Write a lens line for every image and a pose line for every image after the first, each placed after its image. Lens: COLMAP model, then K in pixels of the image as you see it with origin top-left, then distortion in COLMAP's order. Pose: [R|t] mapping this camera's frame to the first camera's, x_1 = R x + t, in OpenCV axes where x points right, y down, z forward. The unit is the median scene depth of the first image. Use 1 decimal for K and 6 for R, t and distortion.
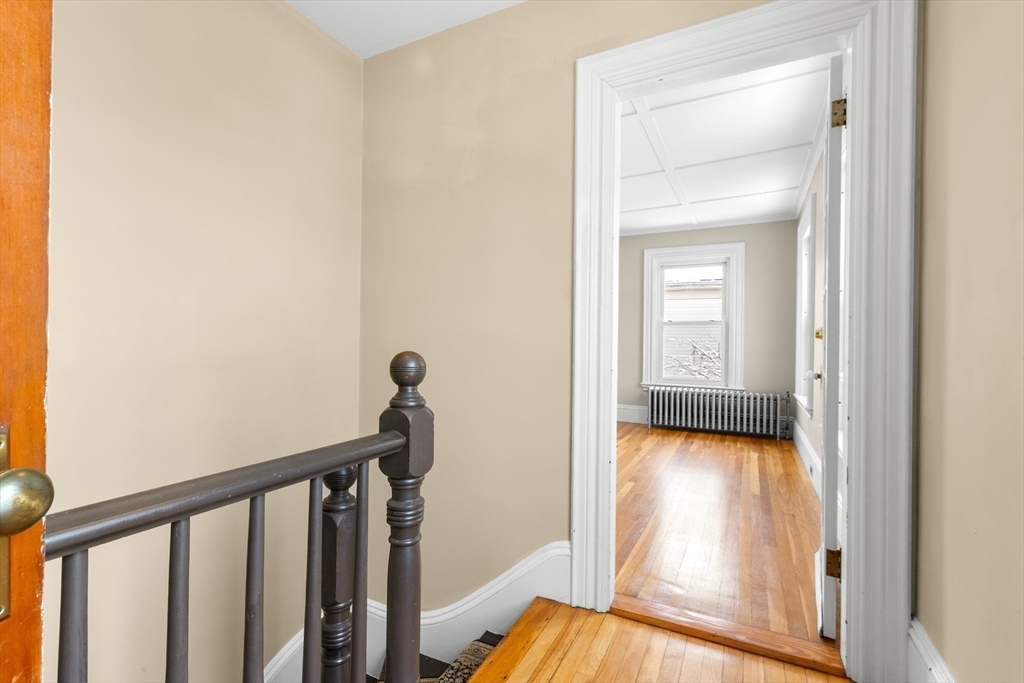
lens RADIAL K [[462.3, 0, 515.8], [0, 462.3, 341.5], [0, 0, 1]] dist [0.001811, 0.000235]
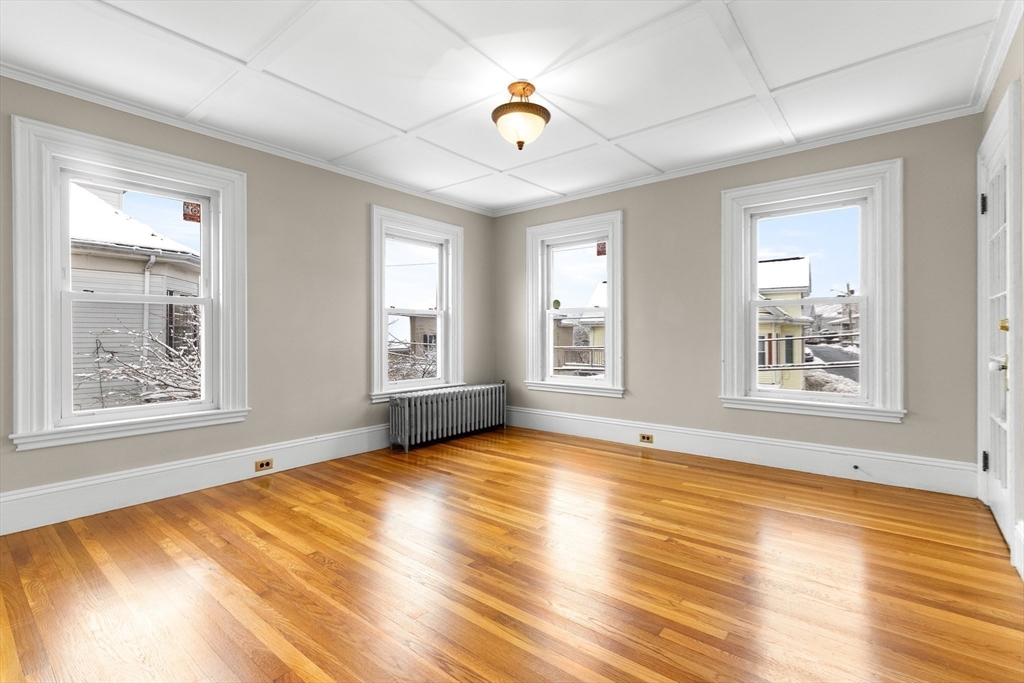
lens RADIAL K [[472.9, 0, 515.8], [0, 472.9, 337.3], [0, 0, 1]] dist [-0.001082, -0.000458]
pose [[0.208939, -0.015928, 0.977799, -0.406251], [0.004248, 0.999873, 0.015380, -0.006021], [-0.977919, 0.000940, 0.208980, 0.666550]]
